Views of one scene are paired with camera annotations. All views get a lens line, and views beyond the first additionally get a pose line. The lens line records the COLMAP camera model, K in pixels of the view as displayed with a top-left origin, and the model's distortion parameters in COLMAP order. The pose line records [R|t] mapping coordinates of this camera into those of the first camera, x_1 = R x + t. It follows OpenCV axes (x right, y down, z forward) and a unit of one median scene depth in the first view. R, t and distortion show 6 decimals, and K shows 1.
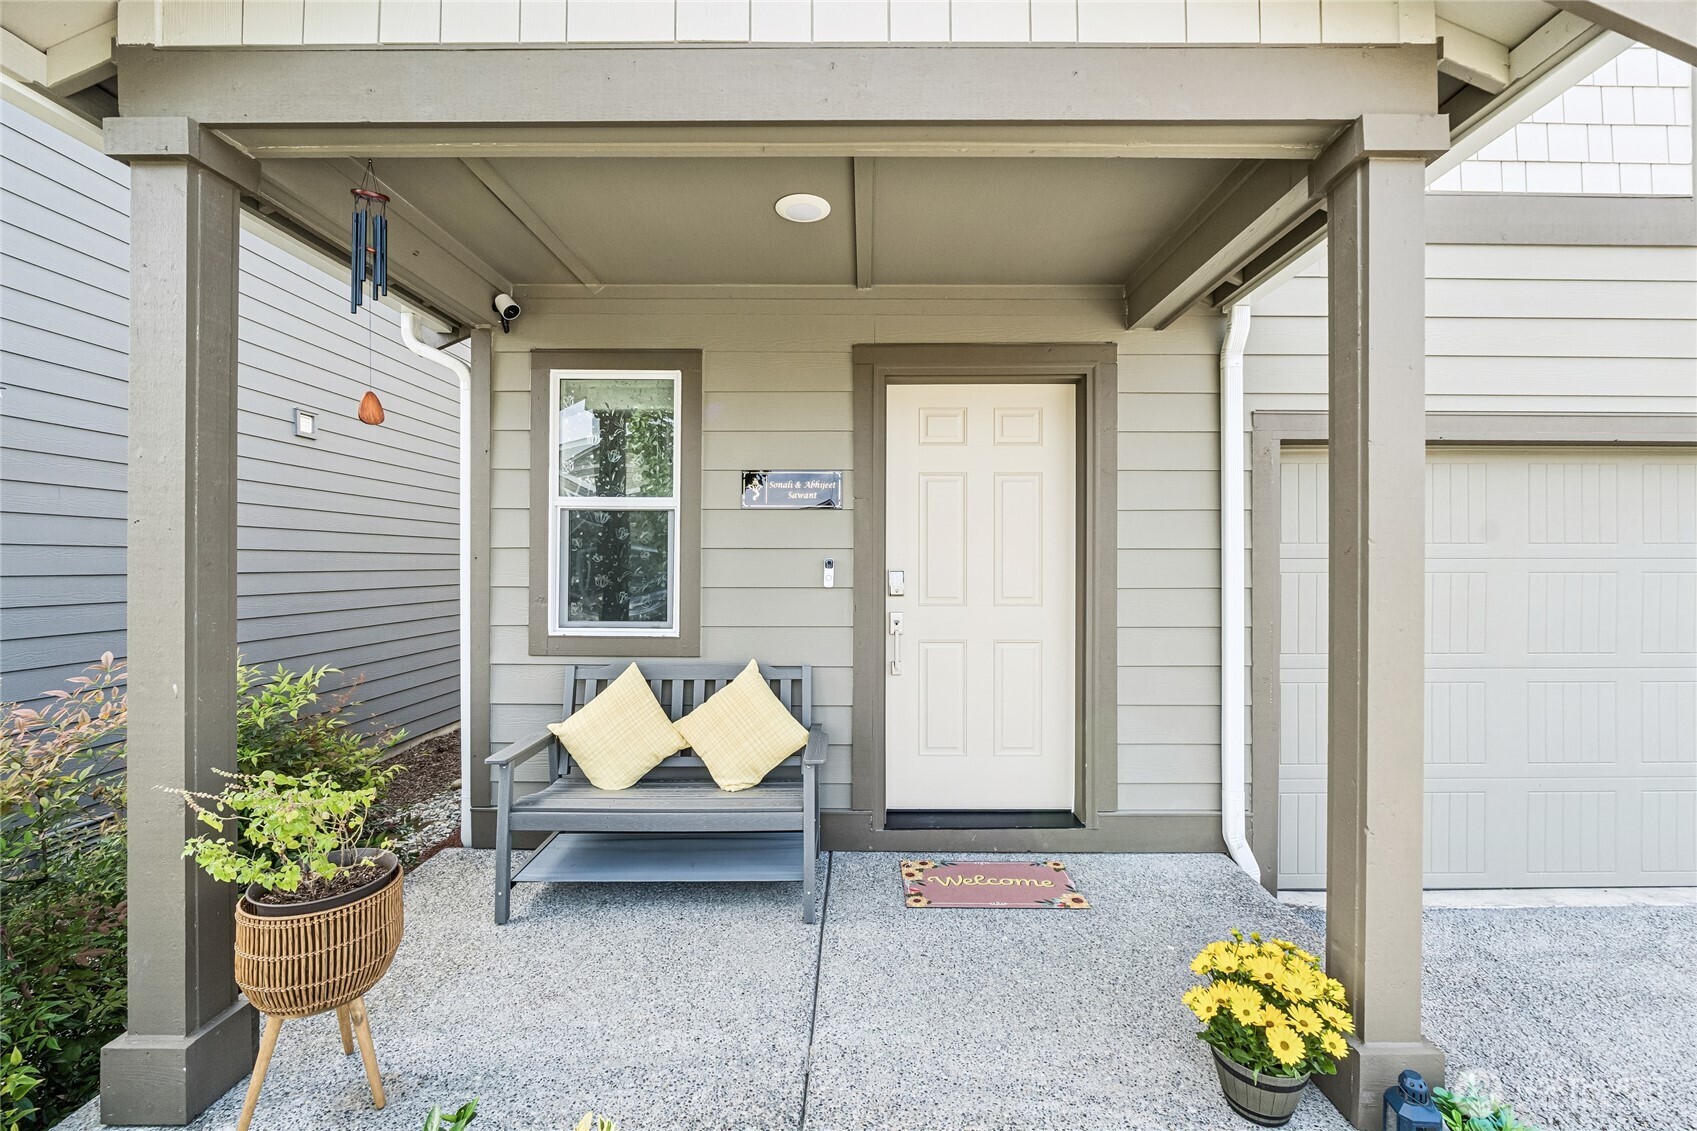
lens RADIAL K [[726.3, 0, 848.5], [0, 726.3, 565.5], [0, 0, 1]] dist [-0.011780, -0.000116]
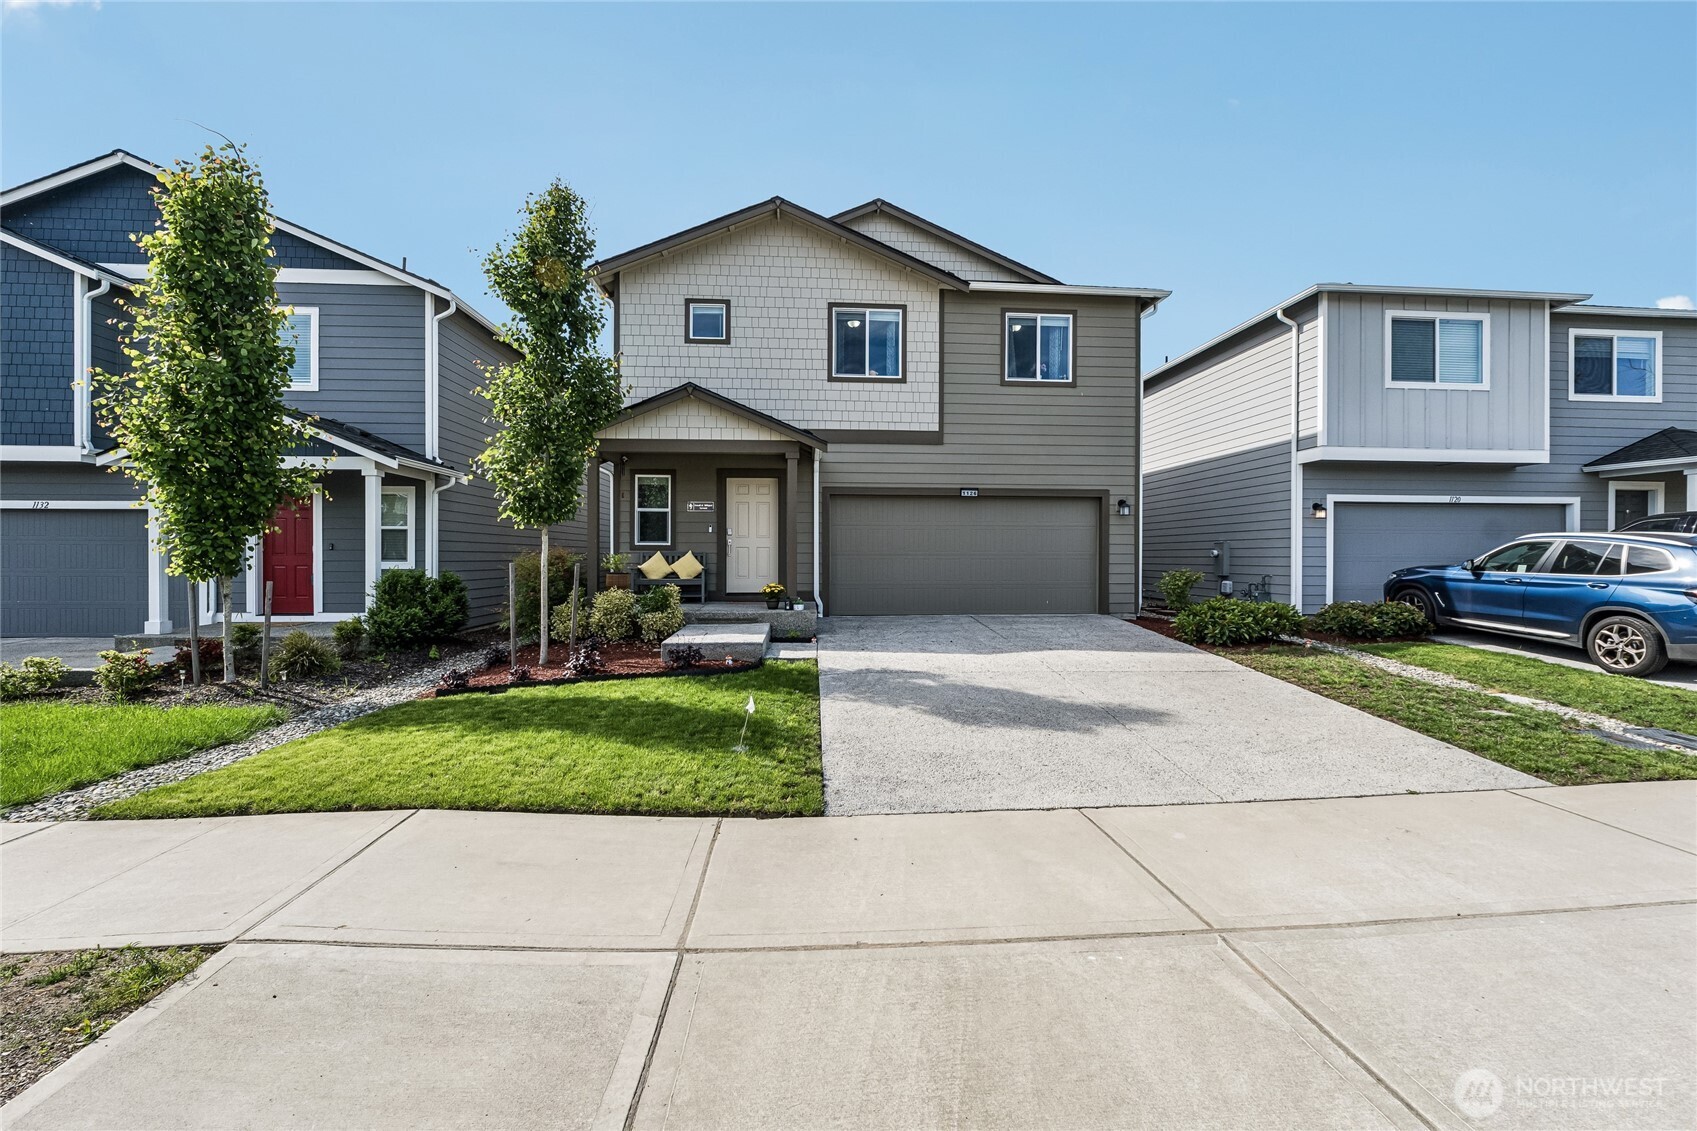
lens RADIAL K [[726.3, 0, 848.5], [0, 726.3, 565.5], [0, 0, 1]] dist [-0.011780, -0.000116]
pose [[0.996923, -0.001493, 0.078371, 0.398567], [0.000862, 0.999967, 0.008092, 0.175065], [-0.078381, -0.008000, 0.996891, -2.867838]]
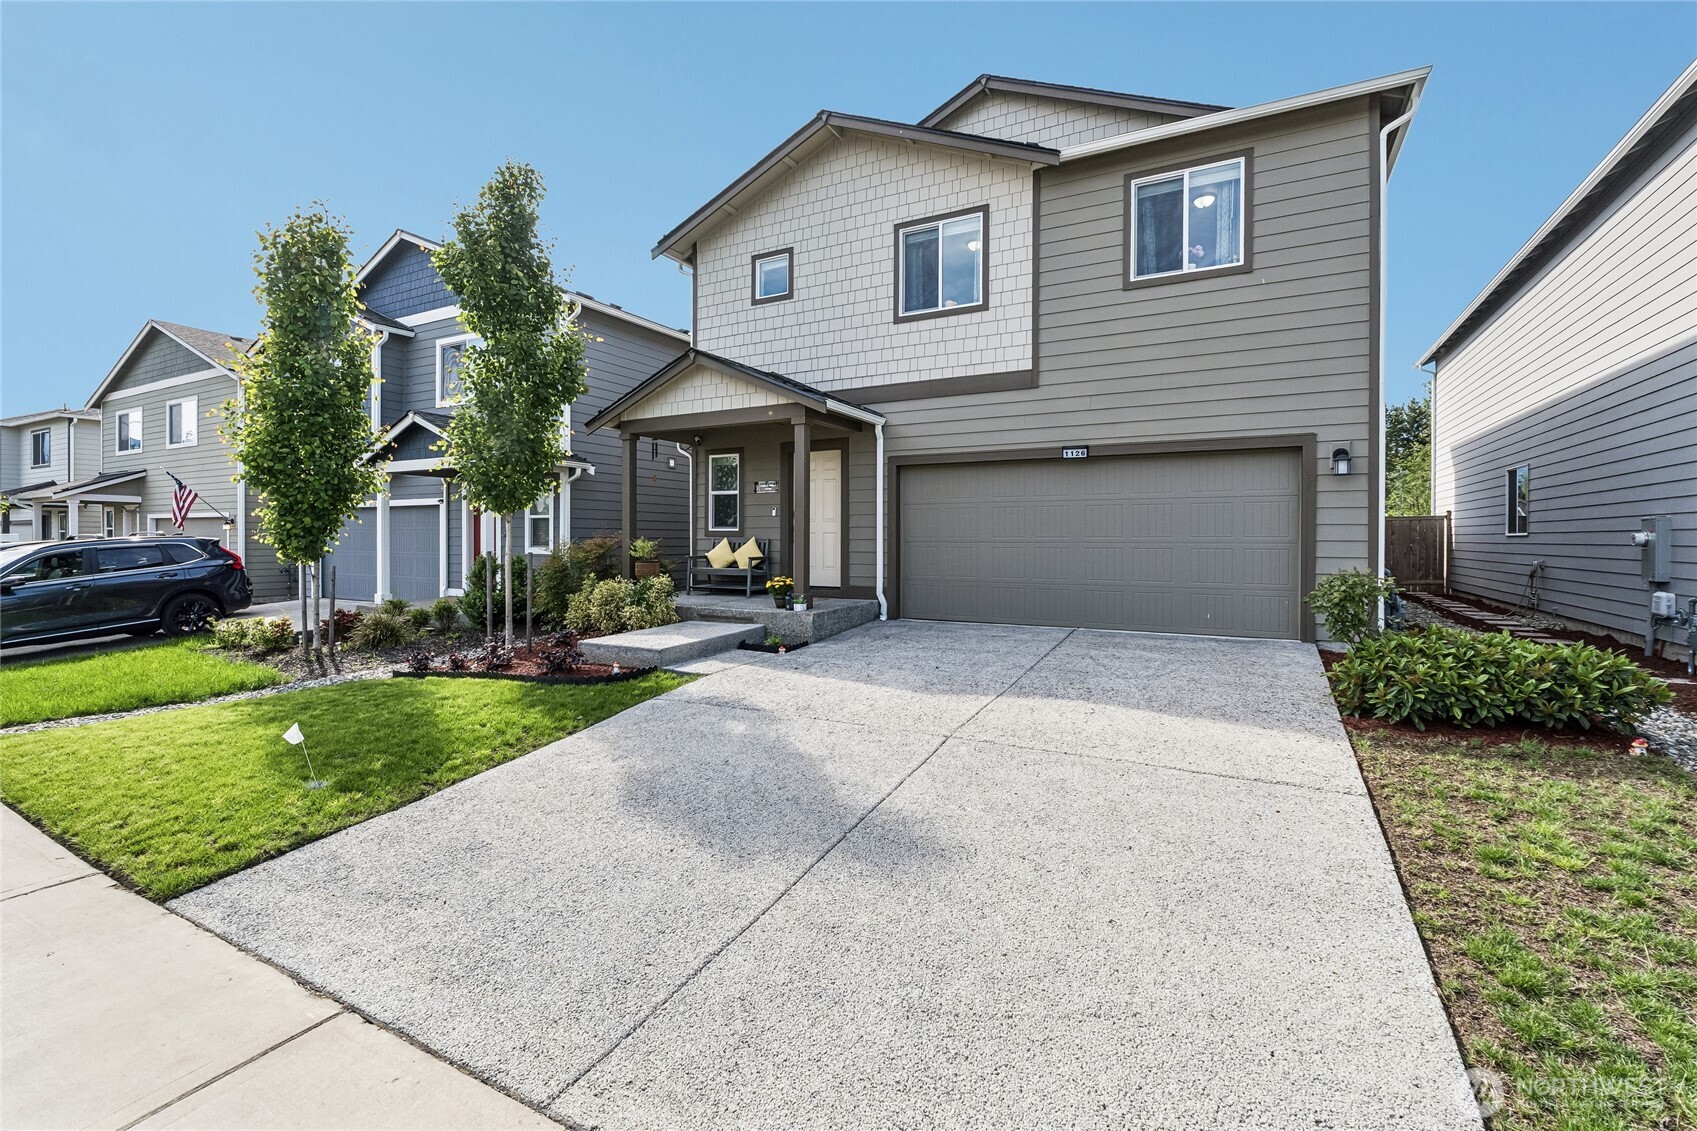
lens RADIAL K [[747.4, 0, 848.4], [0, 747.4, 546.4], [0, 0, 1]] dist [-0.013583, -0.000060]
pose [[0.882922, 0.003786, -0.469504, 1.897515], [-0.000765, 0.999978, 0.006624, 0.148233], [0.469519, -0.005489, 0.882905, -1.894384]]
